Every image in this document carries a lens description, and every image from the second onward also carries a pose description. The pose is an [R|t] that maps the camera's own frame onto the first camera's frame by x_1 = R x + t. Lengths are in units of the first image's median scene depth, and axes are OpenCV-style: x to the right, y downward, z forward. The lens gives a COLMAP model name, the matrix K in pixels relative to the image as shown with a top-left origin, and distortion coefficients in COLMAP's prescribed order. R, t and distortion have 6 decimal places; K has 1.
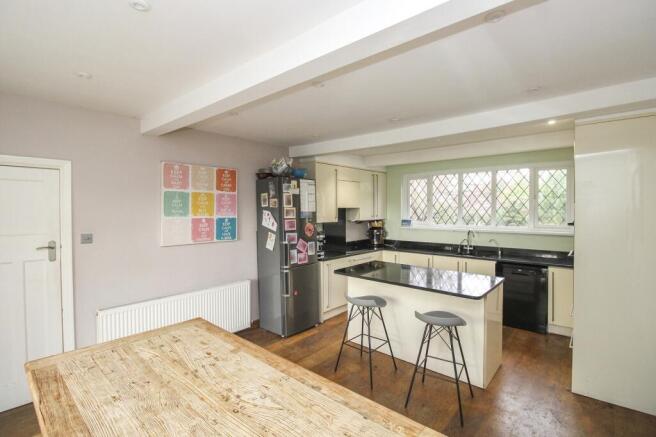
lens RADIAL K [[309.6, 0, 328.0], [0, 309.6, 218.5], [0, 0, 1]] dist [-0.022448, 0.000119]
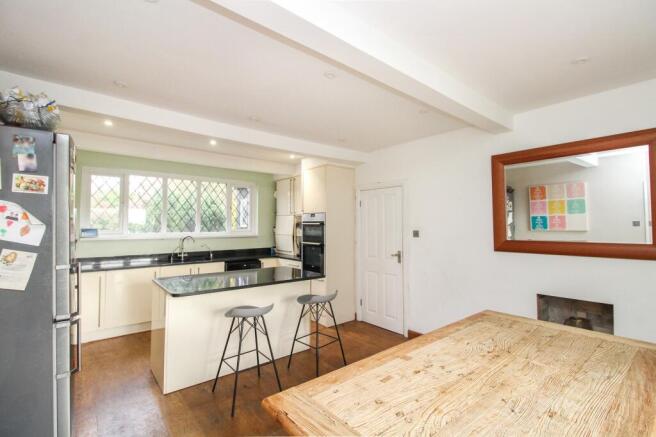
lens RADIAL K [[303.9, 0, 330.4], [0, 303.9, 215.4], [0, 0, 1]] dist [0.000554, -0.000070]
pose [[0.156874, 0.034997, 0.986998, -0.959358], [0.028153, 0.998807, -0.039890, 0.047215], [-0.987217, 0.034044, 0.155701, 0.856646]]
